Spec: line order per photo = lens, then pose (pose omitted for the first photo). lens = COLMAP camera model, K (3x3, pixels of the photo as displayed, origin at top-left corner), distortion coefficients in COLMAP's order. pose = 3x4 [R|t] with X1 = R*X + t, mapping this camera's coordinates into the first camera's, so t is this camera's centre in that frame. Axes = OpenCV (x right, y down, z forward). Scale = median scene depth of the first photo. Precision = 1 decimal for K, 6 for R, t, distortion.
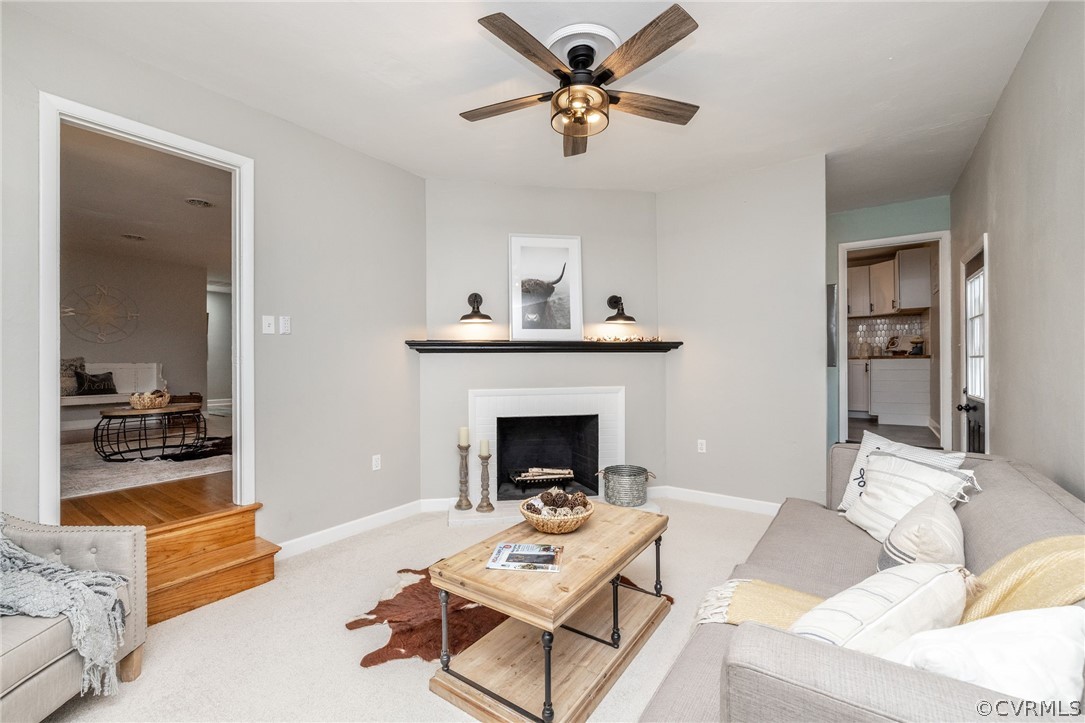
lens RADIAL K [[459.8, 0, 536.9], [0, 459.8, 364.7], [0, 0, 1]] dist [-0.002469, -0.000469]
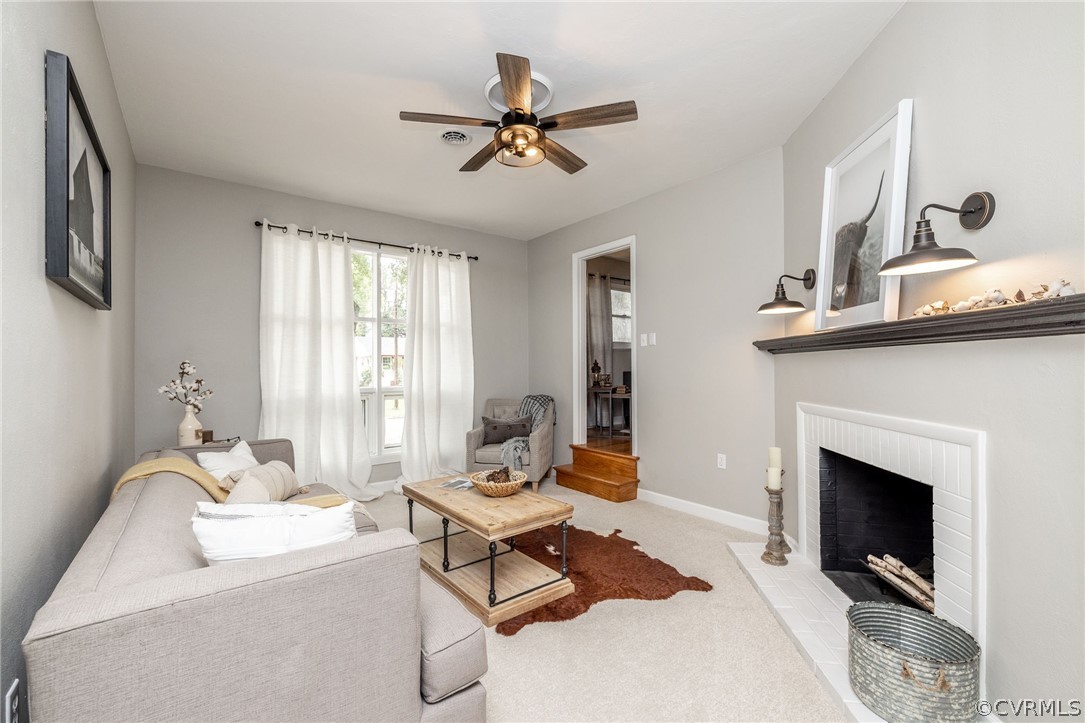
lens RADIAL K [[459.8, 0, 537.8], [0, 459.8, 365.1], [0, 0, 1]] dist [-0.002469, -0.000469]
pose [[-0.293668, 0.005759, -0.955890, 0.803554], [0.005065, 0.999977, 0.004468, -0.012332], [0.955894, -0.003529, -0.293690, 0.945607]]
